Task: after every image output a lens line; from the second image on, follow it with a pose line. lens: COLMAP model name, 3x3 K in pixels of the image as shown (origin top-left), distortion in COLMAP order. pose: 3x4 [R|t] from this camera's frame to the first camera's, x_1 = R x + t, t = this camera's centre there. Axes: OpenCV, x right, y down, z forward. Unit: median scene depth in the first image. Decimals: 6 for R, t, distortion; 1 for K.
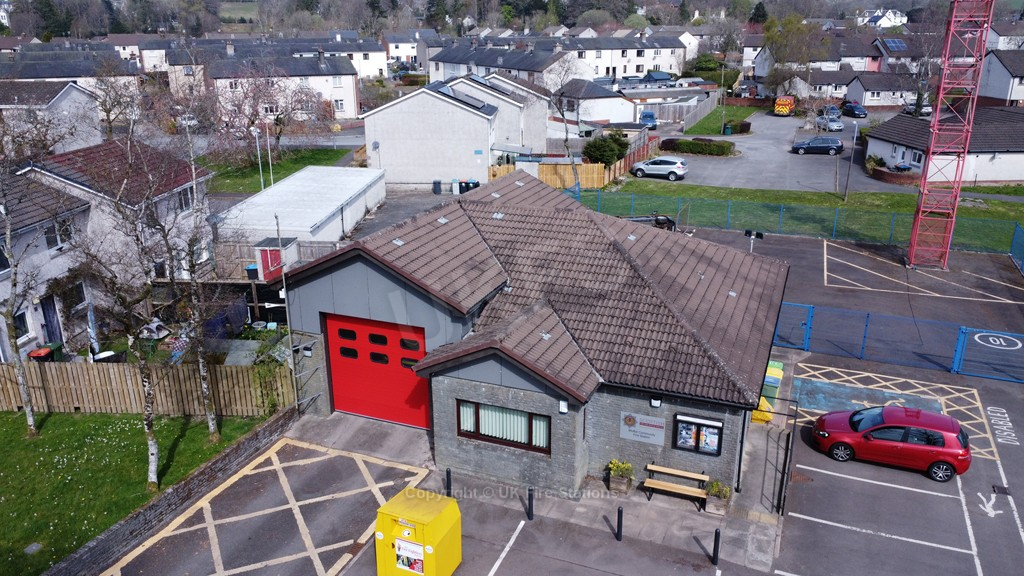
lens RADIAL K [[769.9, 0, 515.9], [0, 769.9, 289.8], [0, 0, 1]] dist [0.003732, -0.005910]
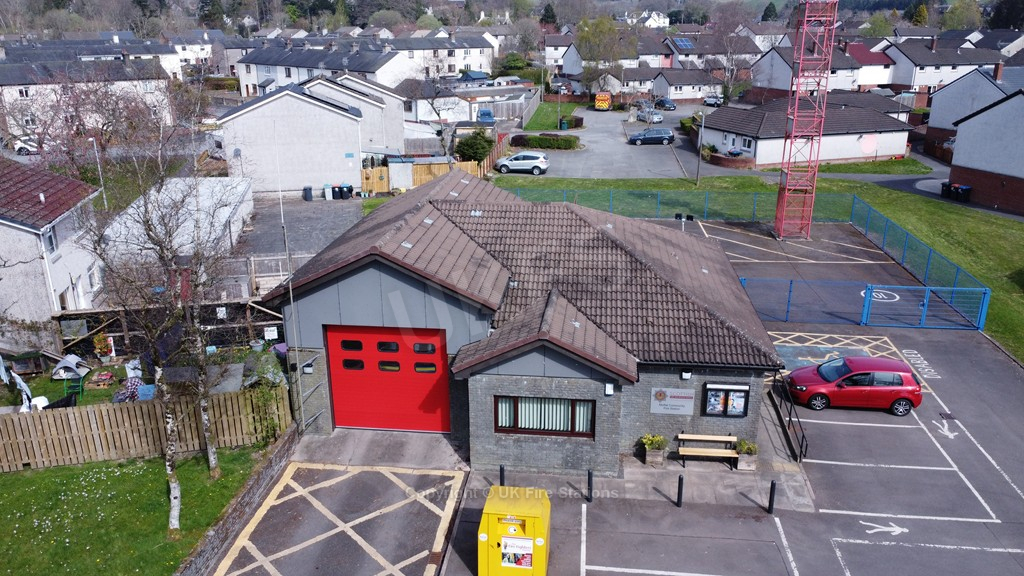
lens RADIAL K [[769.9, 0, 515.9], [0, 769.9, 289.8], [0, 0, 1]] dist [0.003732, -0.005910]
pose [[0.962808, -0.087431, 0.255650, -0.245451], [0.087641, 0.996096, 0.010596, -0.003046], [-0.255578, 0.012204, 0.966711, 0.019529]]
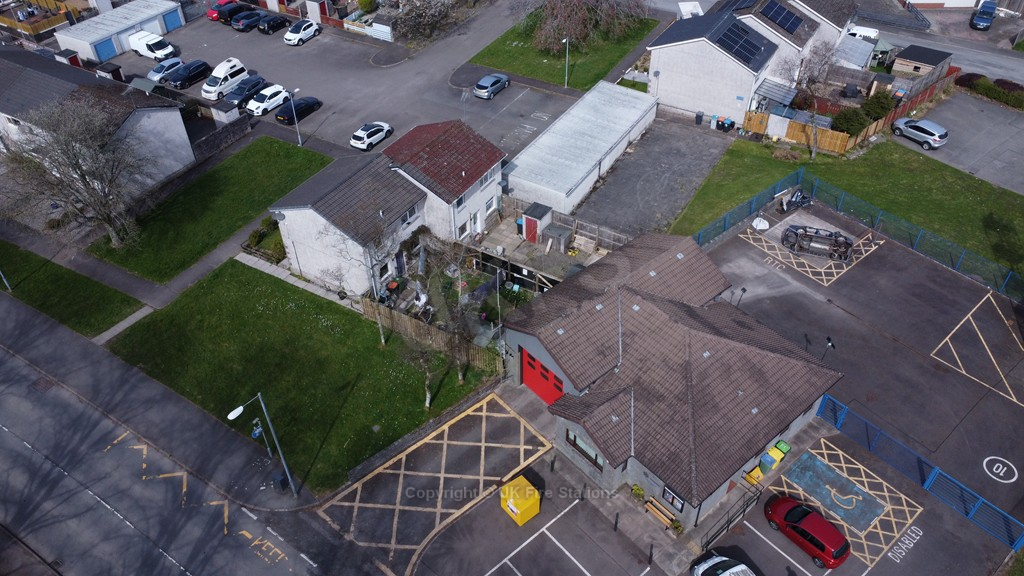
lens RADIAL K [[769.9, 0, 515.9], [0, 769.9, 289.8], [0, 0, 1]] dist [0.003732, -0.005910]
pose [[0.889021, 0.303354, -0.342955, 0.302343], [-0.146786, 0.898323, 0.414090, -0.780677], [0.433700, -0.317793, 0.843156, -0.463205]]
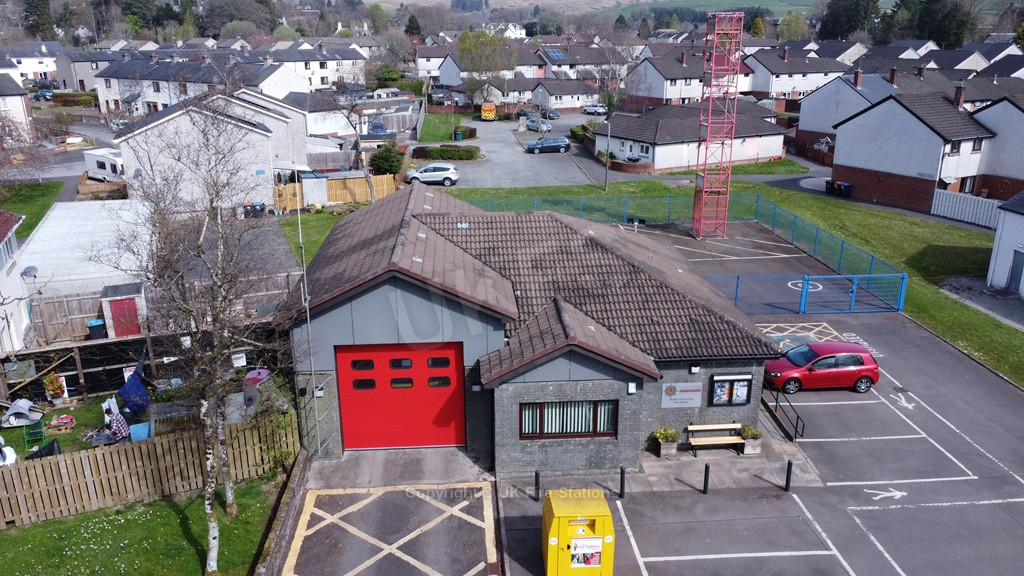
lens RADIAL K [[769.9, 0, 515.9], [0, 769.9, 289.8], [0, 0, 1]] dist [0.003732, -0.005910]
pose [[0.897690, -0.137429, 0.418648, -0.405591], [0.143155, 0.989539, 0.017872, -0.021327], [-0.416725, 0.043888, 0.907973, 0.061909]]
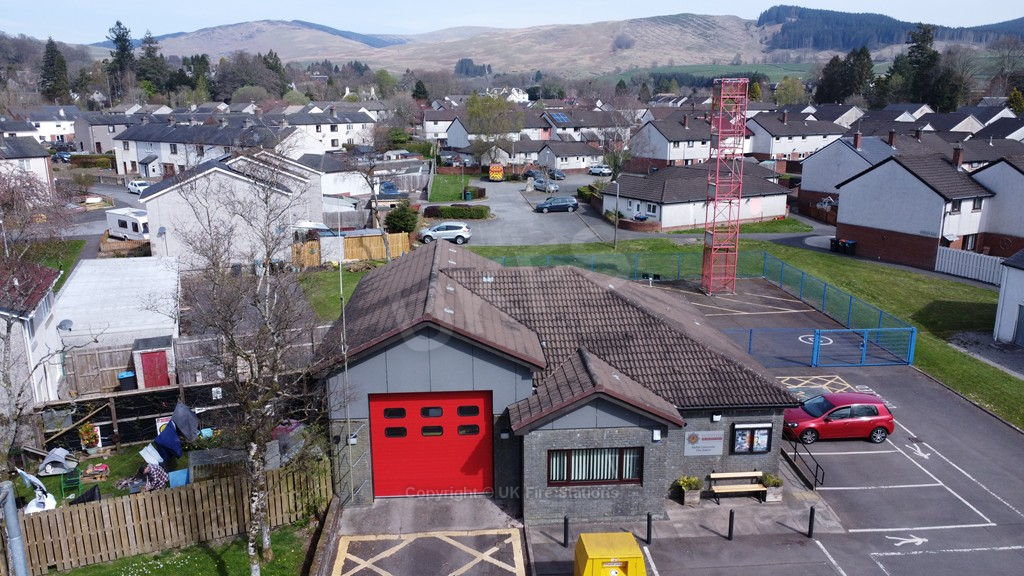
lens RADIAL K [[769.9, 0, 515.9], [0, 769.9, 289.8], [0, 0, 1]] dist [0.003732, -0.005910]
pose [[0.898693, -0.105073, 0.425806, -0.449442], [0.143142, 0.987983, -0.058313, -0.016036], [-0.414562, 0.113356, 0.902933, 0.041226]]
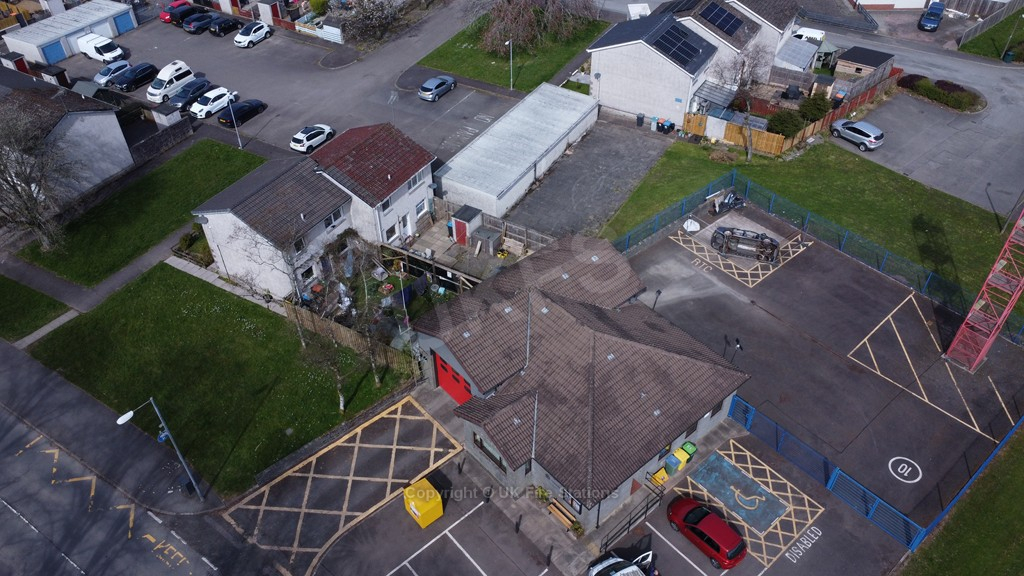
lens RADIAL K [[769.9, 0, 515.9], [0, 769.9, 289.8], [0, 0, 1]] dist [0.003732, -0.005910]
pose [[0.892062, 0.300524, -0.337507, 0.468211], [-0.146036, 0.898471, 0.414033, -0.818701], [0.427668, -0.320055, 0.845379, -0.387425]]
